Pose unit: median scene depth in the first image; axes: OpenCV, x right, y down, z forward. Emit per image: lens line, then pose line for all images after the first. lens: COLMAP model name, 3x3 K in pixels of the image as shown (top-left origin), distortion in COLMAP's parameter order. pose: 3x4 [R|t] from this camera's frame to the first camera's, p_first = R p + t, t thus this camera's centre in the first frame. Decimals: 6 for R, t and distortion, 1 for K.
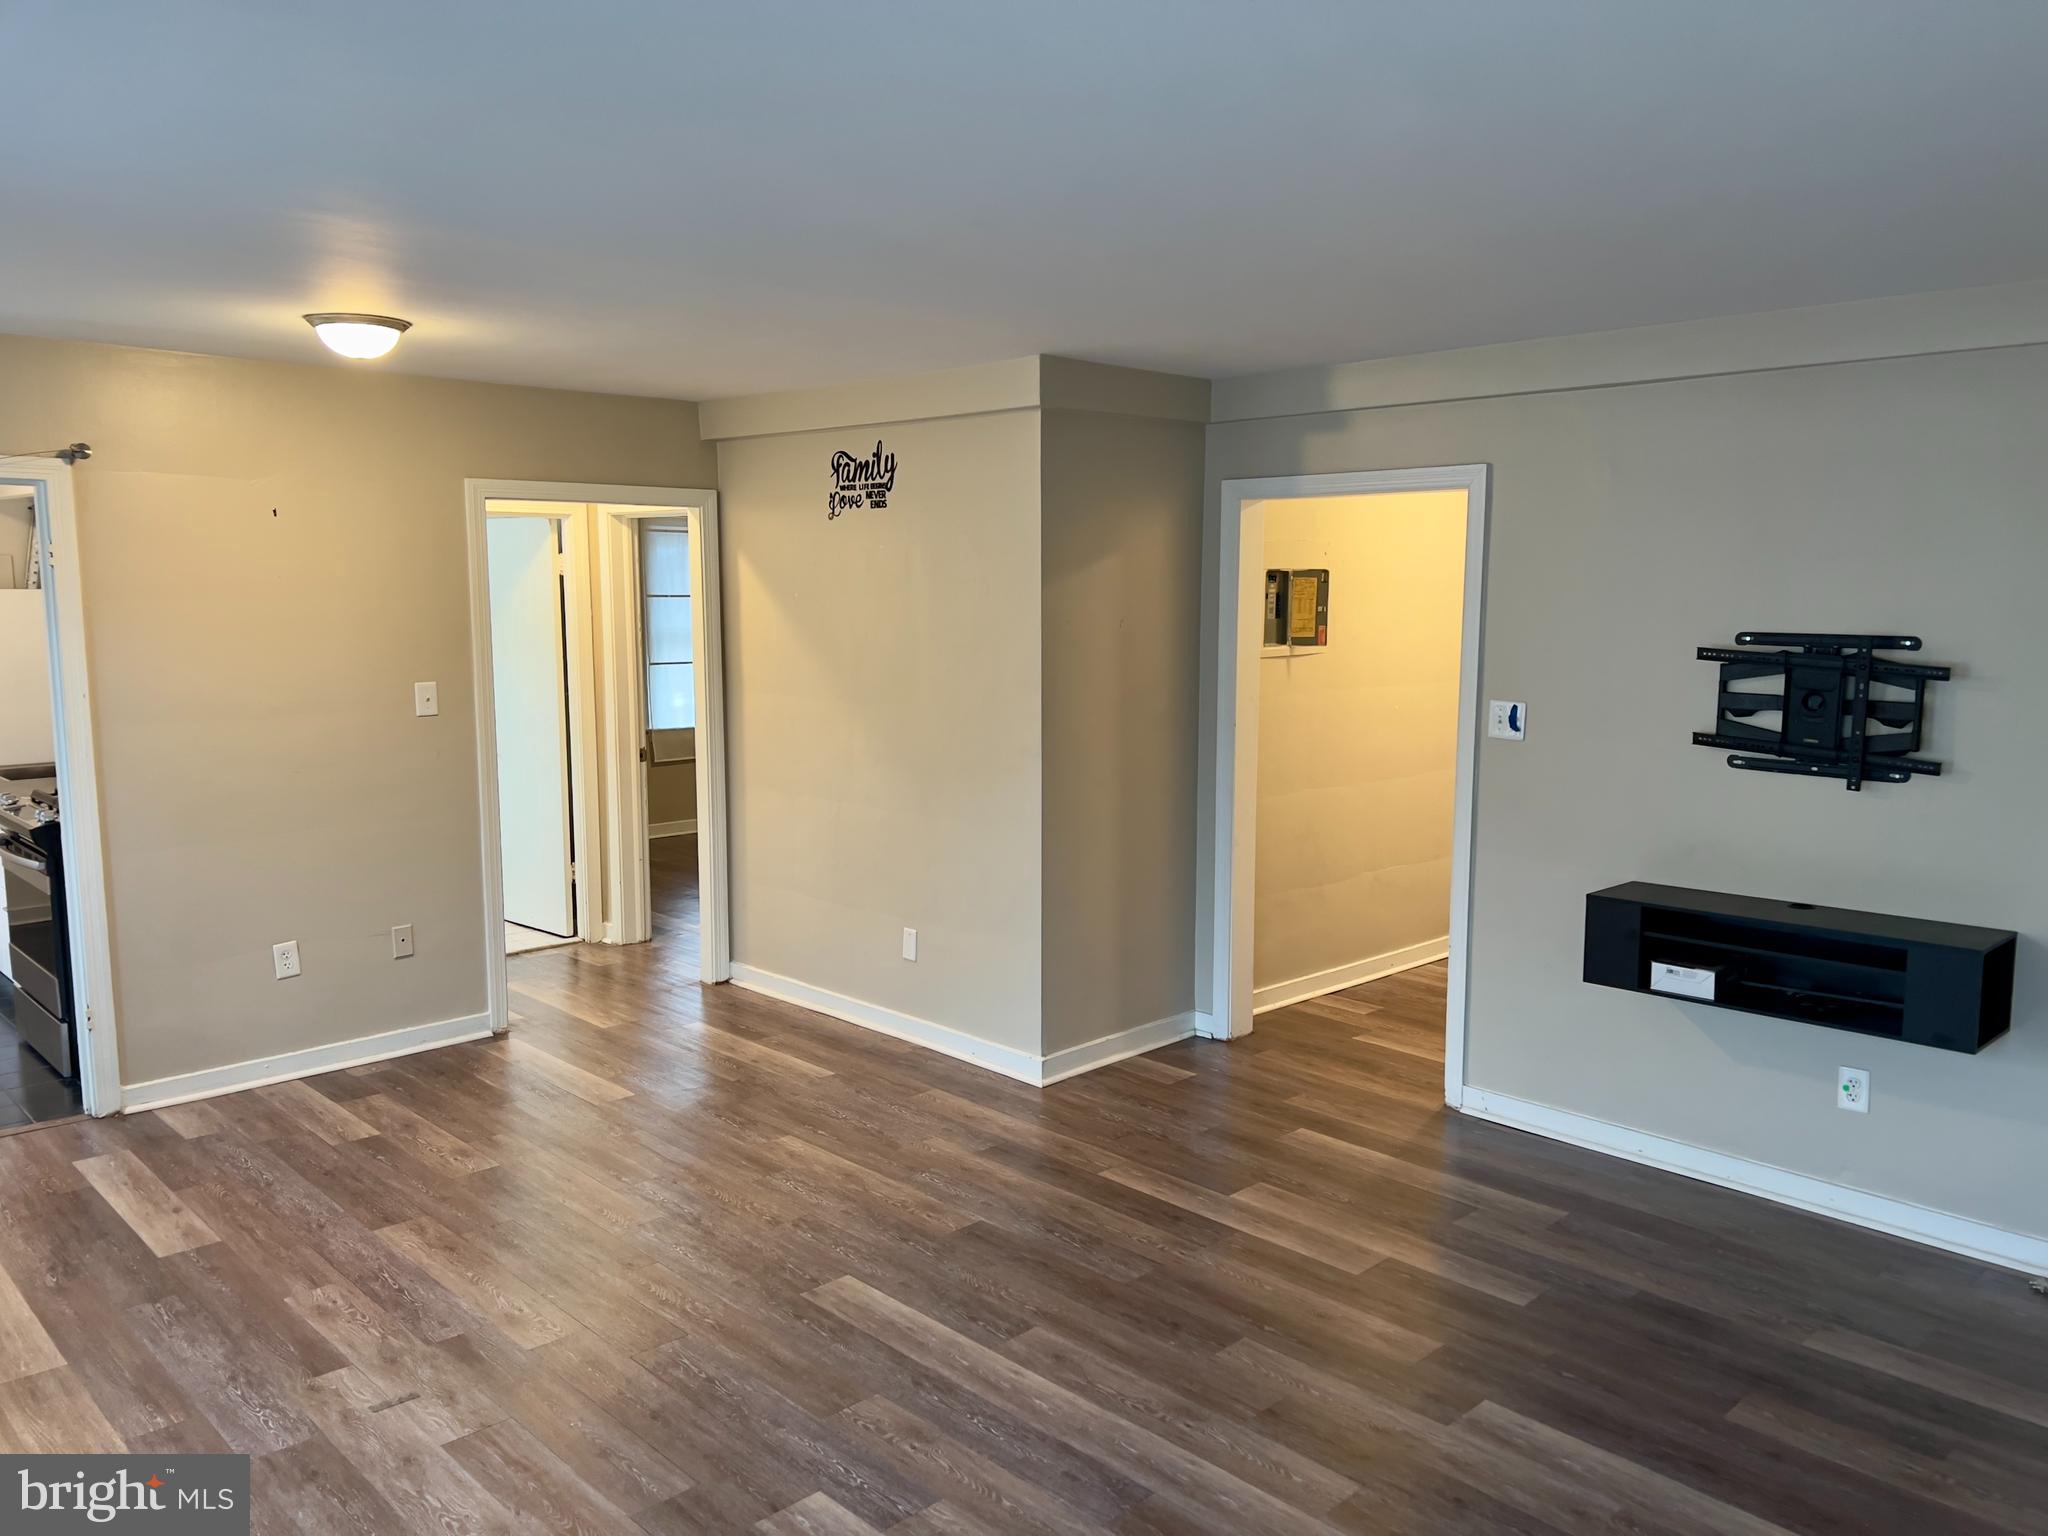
lens RADIAL K [[1535.5, 0, 1035.4], [0, 1535.5, 785.4], [0, 0, 1]] dist [0.054160, -0.041273]
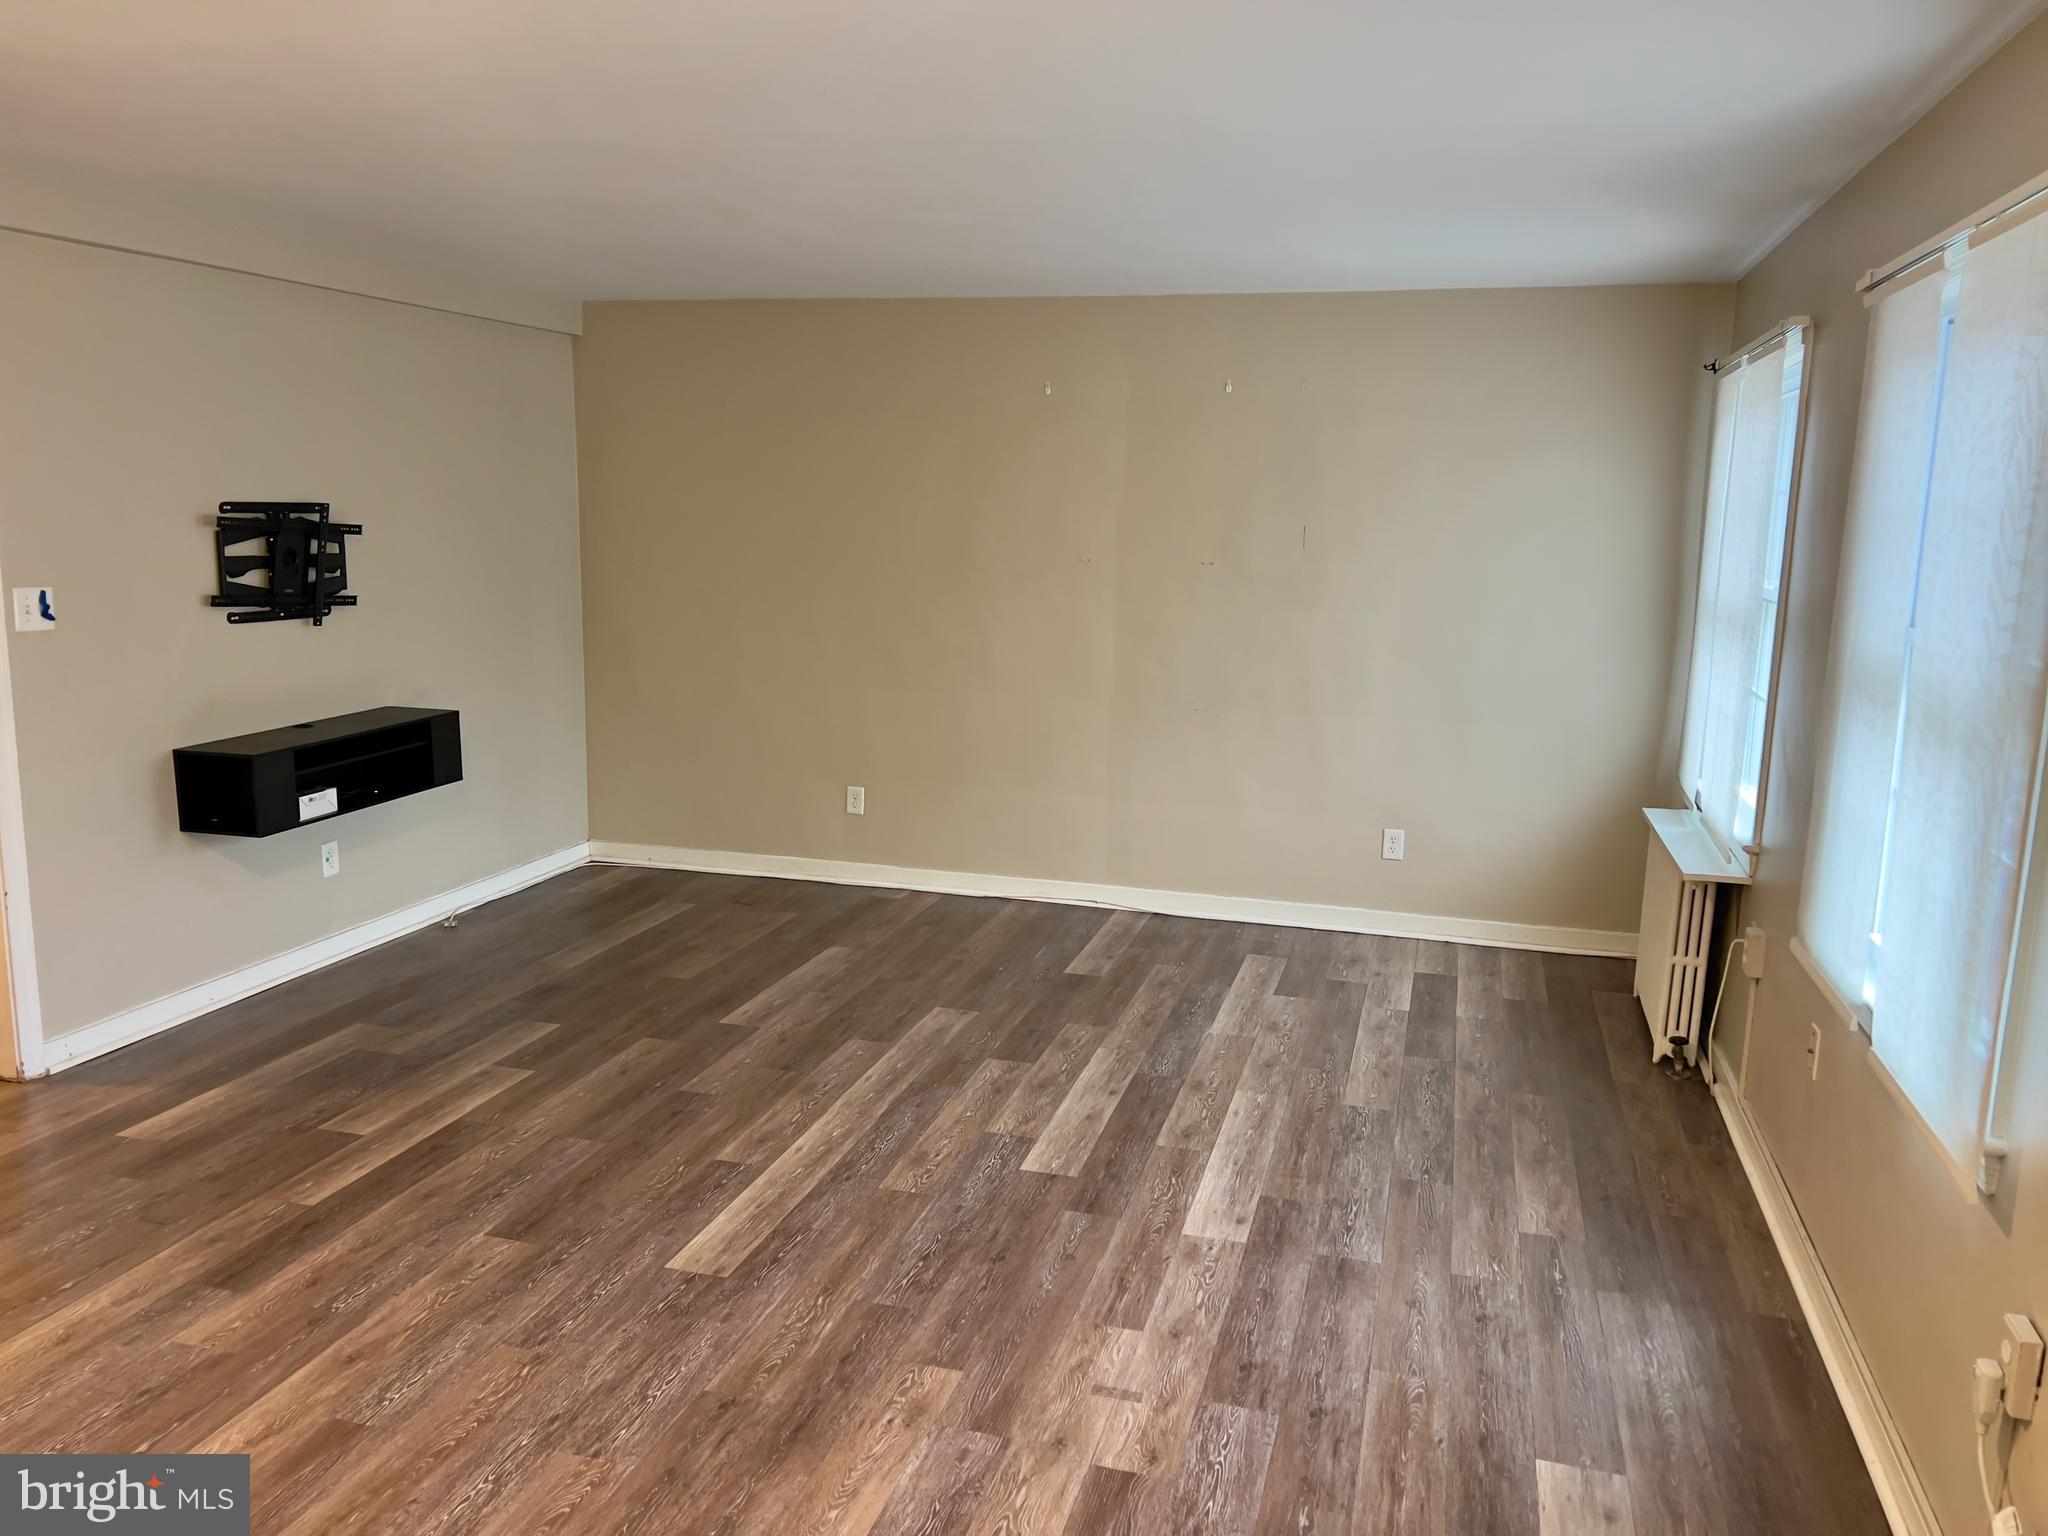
lens RADIAL K [[1546.1, 0, 1028.5], [0, 1546.1, 780.9], [0, 0, 1]] dist [0.090646, -0.097781]
pose [[-0.500462, -0.168700, 0.849163, -0.879822], [0.095140, 0.964174, 0.247621, -0.137230], [-0.860515, 0.204715, -0.466483, 1.122996]]
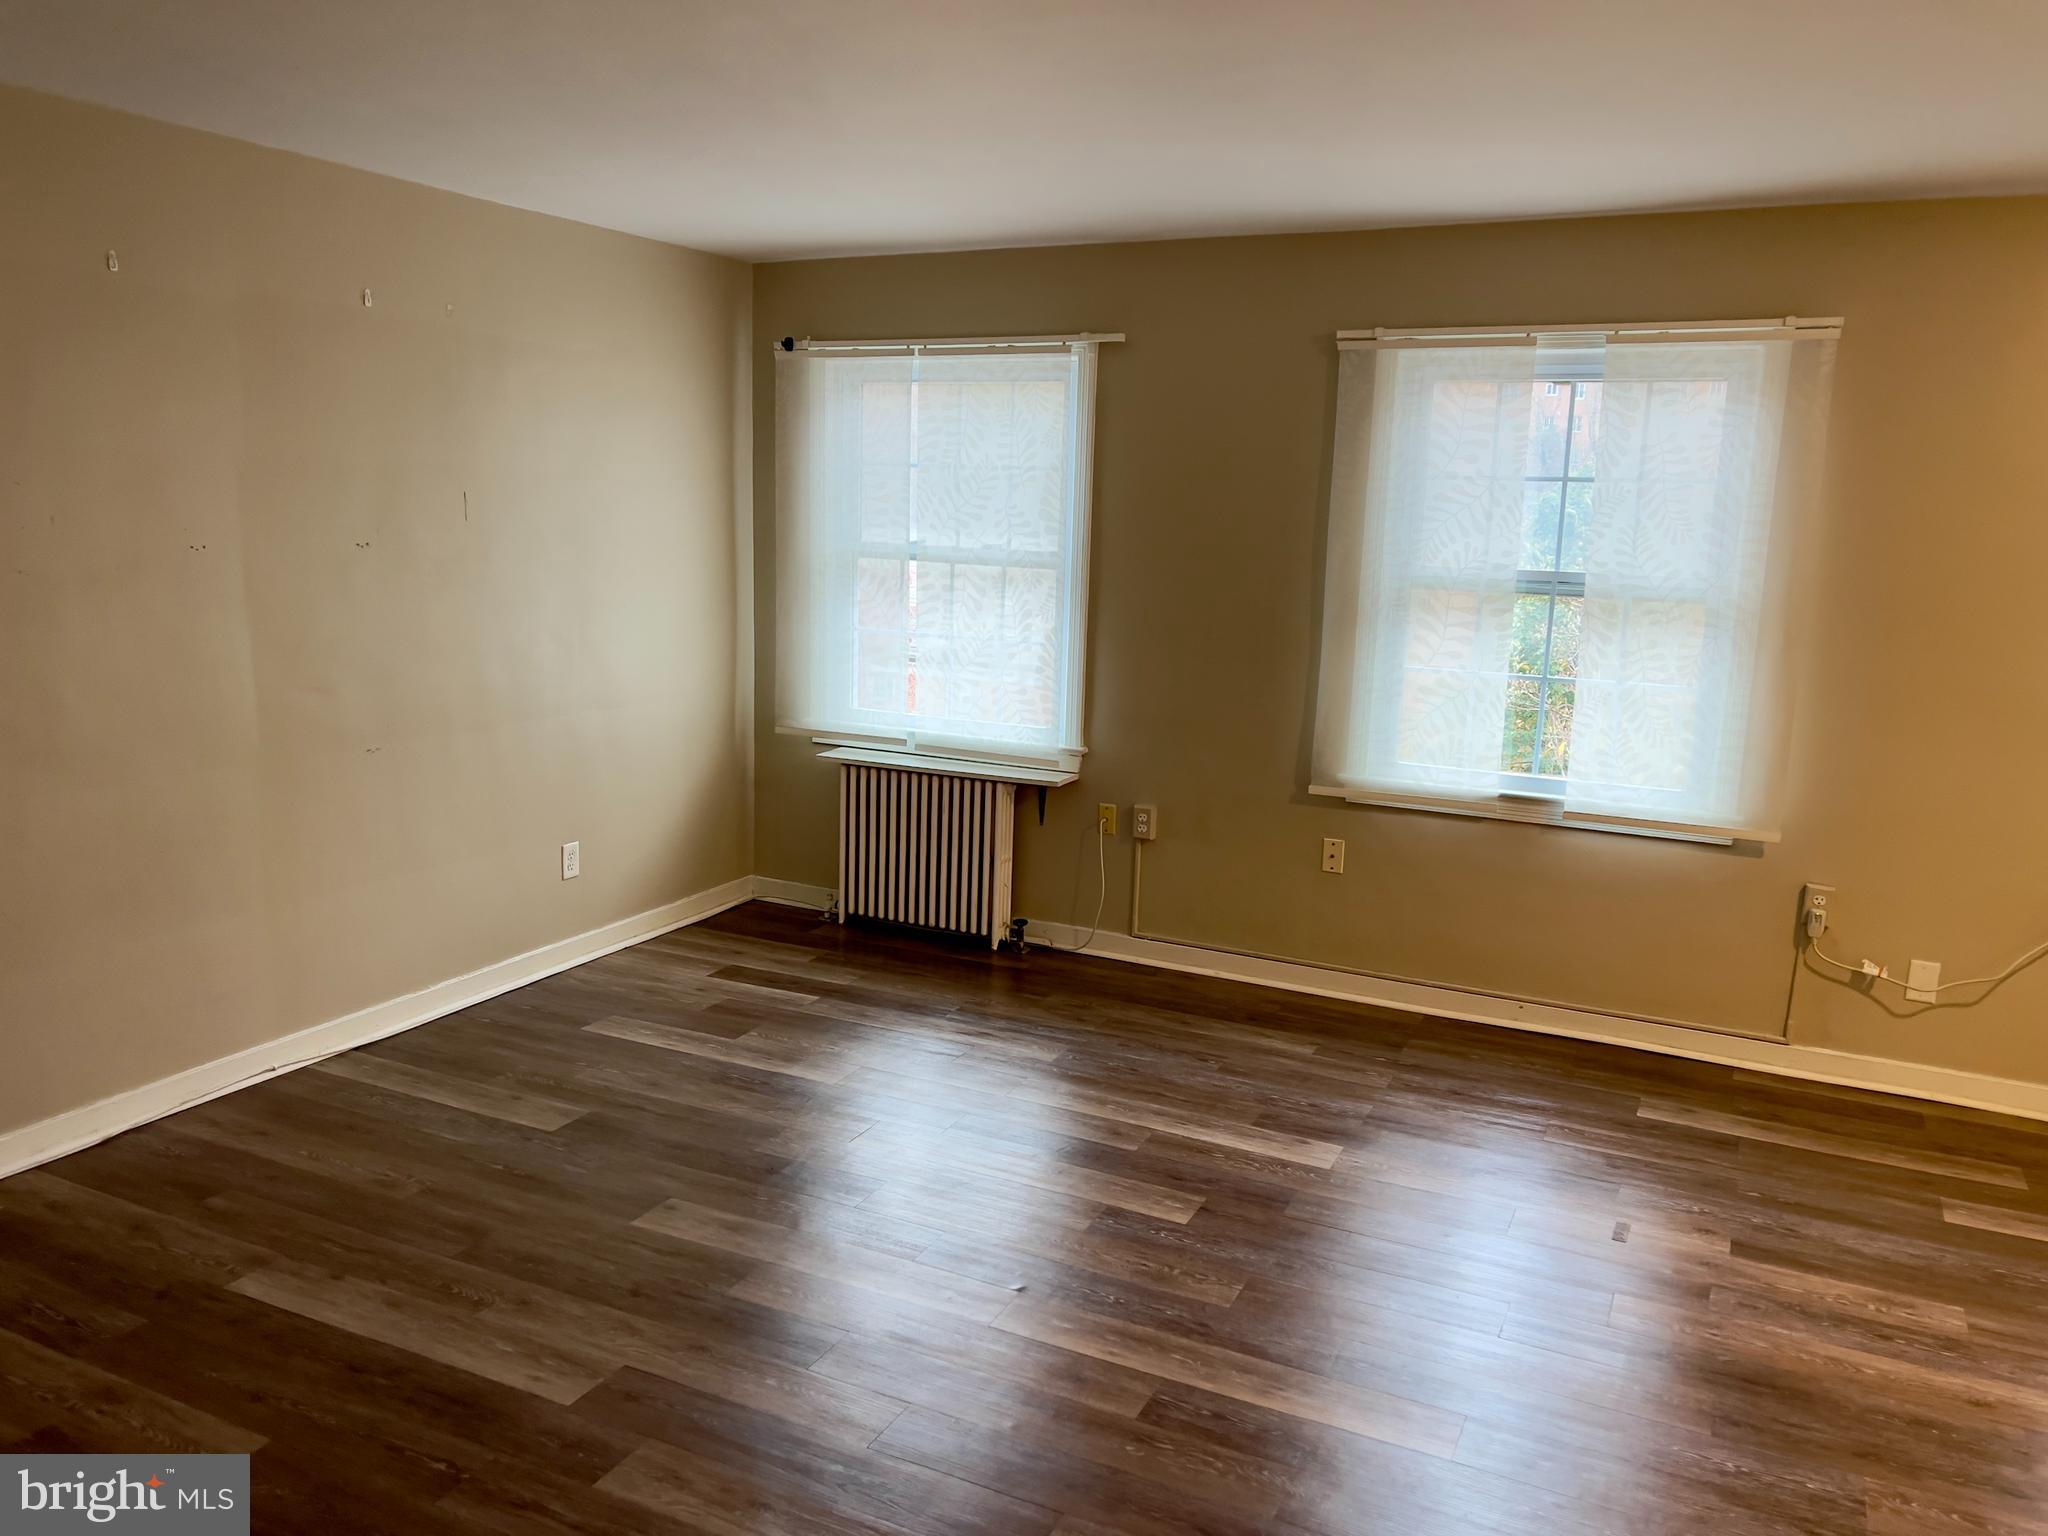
lens RADIAL K [[1546.1, 0, 1028.5], [0, 1546.1, 780.9], [0, 0, 1]] dist [0.090646, -0.097781]
pose [[-0.937398, 0.036333, -0.346361, 0.272763], [-0.075311, 0.949863, 0.303461, -0.160950], [0.340021, 0.310548, -0.887663, 1.395064]]
